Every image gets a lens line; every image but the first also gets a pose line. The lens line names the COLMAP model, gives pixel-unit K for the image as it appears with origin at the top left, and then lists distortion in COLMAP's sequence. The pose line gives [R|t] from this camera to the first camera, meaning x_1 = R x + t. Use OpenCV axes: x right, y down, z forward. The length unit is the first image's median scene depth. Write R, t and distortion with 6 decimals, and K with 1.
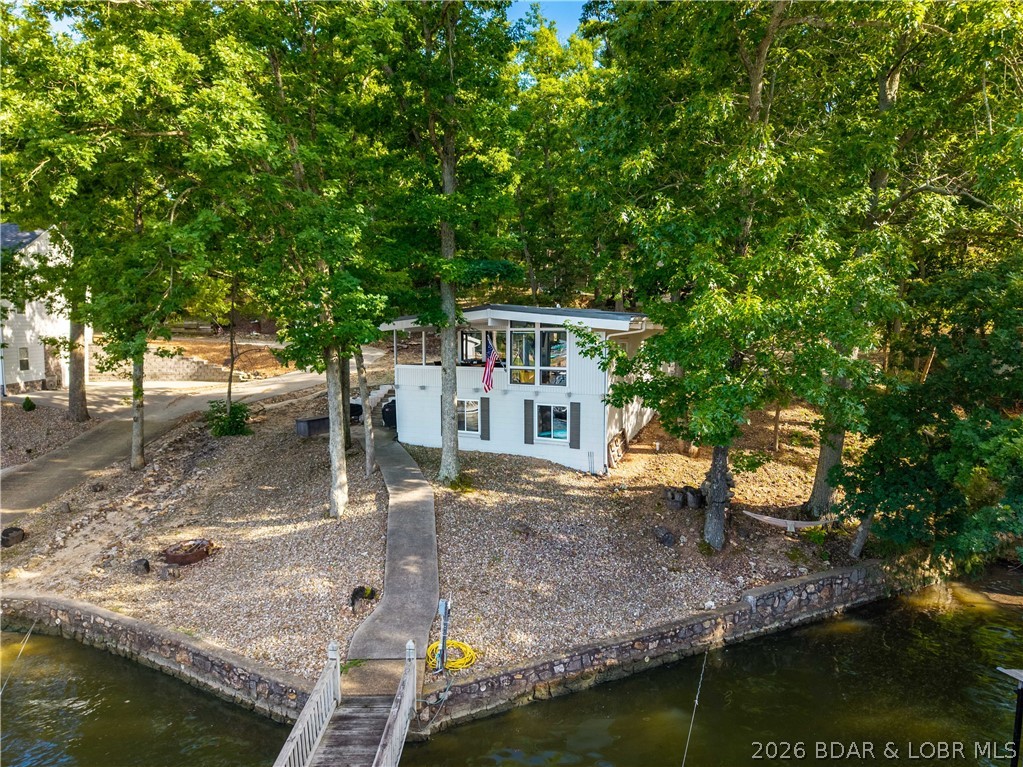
lens RADIAL K [[687.0, 0, 511.5], [0, 687.0, 383.5], [0, 0, 1]] dist [0.042362, -0.049417]
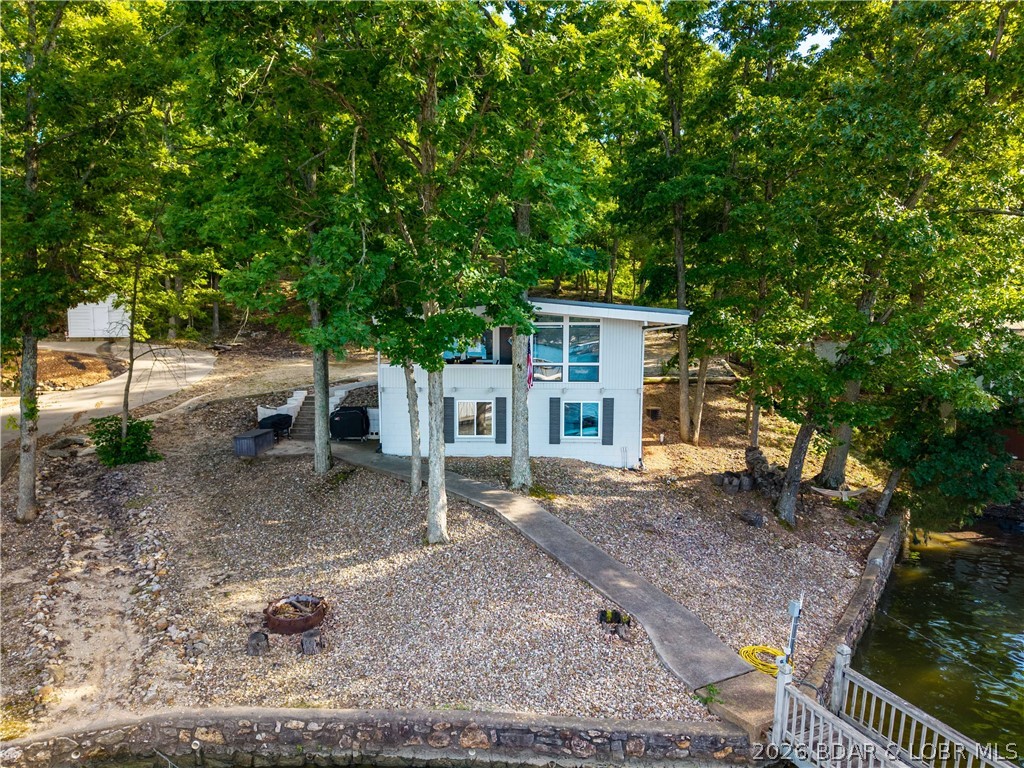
lens RADIAL K [[687.7, 0, 512.0], [0, 687.7, 384.0], [0, 0, 1]] dist [0.042362, -0.049417]
pose [[0.890992, -0.028151, 0.453145, -0.594665], [0.031635, 0.999499, -0.000109, 0.003970], [-0.452915, 0.014433, 0.891437, 0.227890]]
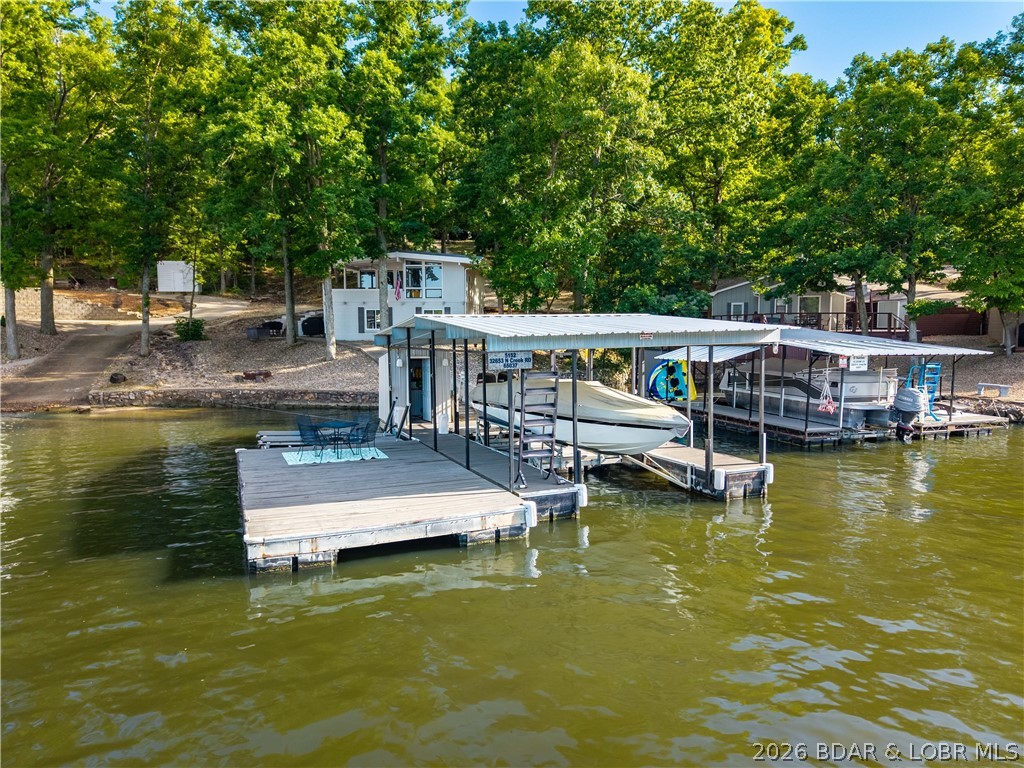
lens RADIAL K [[687.7, 0, 512.0], [0, 687.7, 384.0], [0, 0, 1]] dist [0.042362, -0.049417]
pose [[0.926740, -0.028093, 0.374652, -0.530138], [0.028566, 0.999583, 0.004292, 0.280625], [-0.374616, 0.006725, 0.927156, -0.897707]]
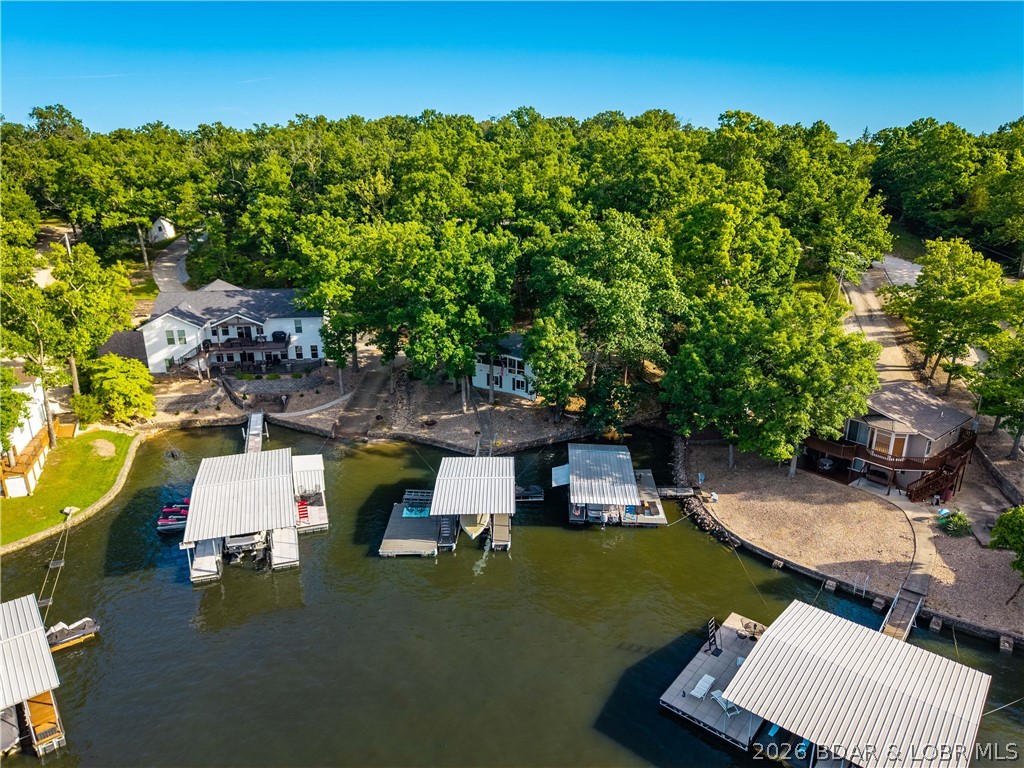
lens RADIAL K [[687.7, 0, 512.0], [0, 687.7, 384.0], [0, 0, 1]] dist [0.042362, -0.049417]
pose [[0.999981, 0.006037, -0.001332, 0.027047], [-0.005571, 0.973378, 0.229138, -0.931538], [0.002680, -0.229126, 0.973393, -2.972390]]
